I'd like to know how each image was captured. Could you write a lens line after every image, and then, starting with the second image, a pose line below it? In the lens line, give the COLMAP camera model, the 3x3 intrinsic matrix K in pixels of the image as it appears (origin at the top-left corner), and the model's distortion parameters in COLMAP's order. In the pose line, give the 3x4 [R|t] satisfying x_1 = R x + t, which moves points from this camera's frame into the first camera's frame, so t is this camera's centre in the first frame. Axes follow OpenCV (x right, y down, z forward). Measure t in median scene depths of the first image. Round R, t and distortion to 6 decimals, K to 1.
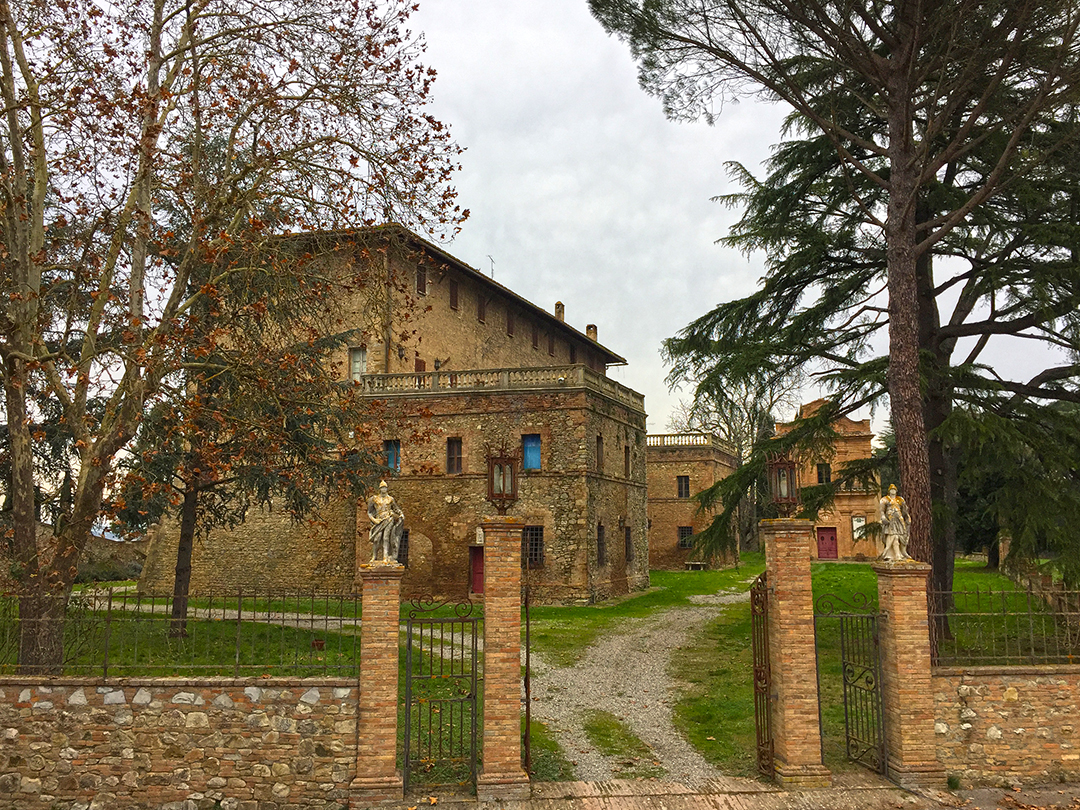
lens RADIAL K [[923.7, 0, 531.9], [0, 923.7, 402.7], [0, 0, 1]] dist [0.084617, -0.126248]
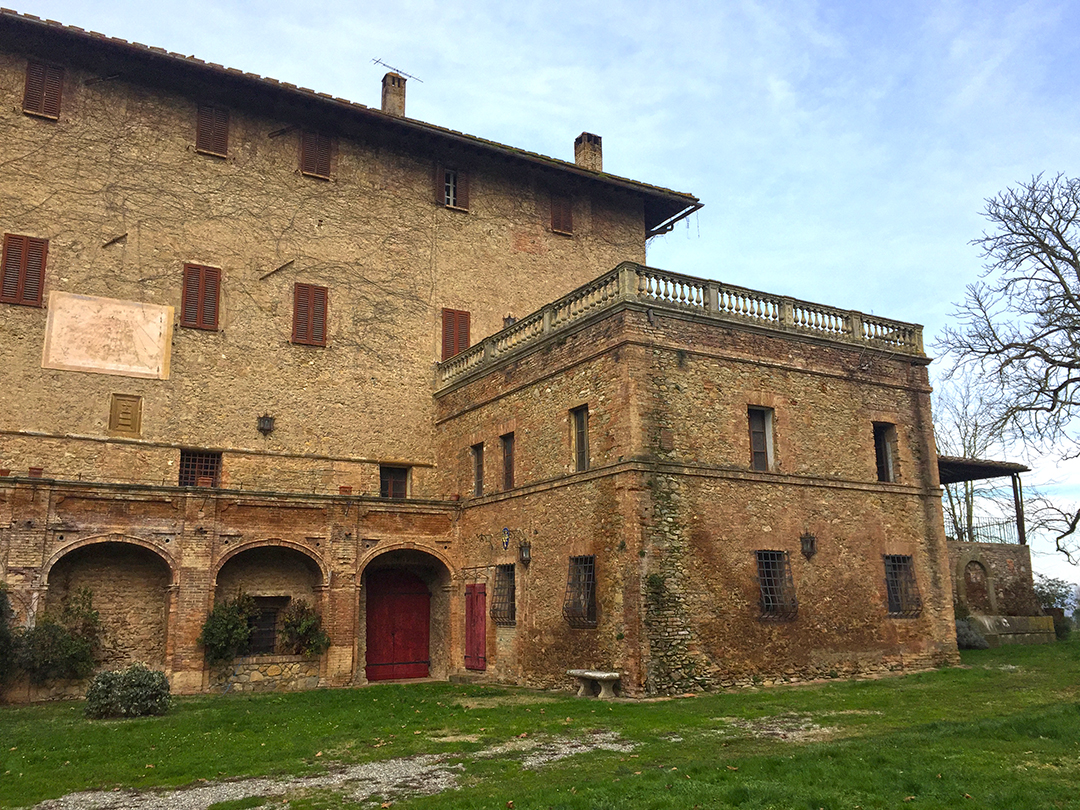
lens RADIAL K [[923.7, 0, 531.9], [0, 923.7, 402.7], [0, 0, 1]] dist [0.084617, -0.126248]
pose [[0.788922, -0.146913, -0.596673, 0.594332], [0.098195, 0.988663, -0.113595, 0.193229], [0.606596, 0.031027, 0.794404, 1.226867]]
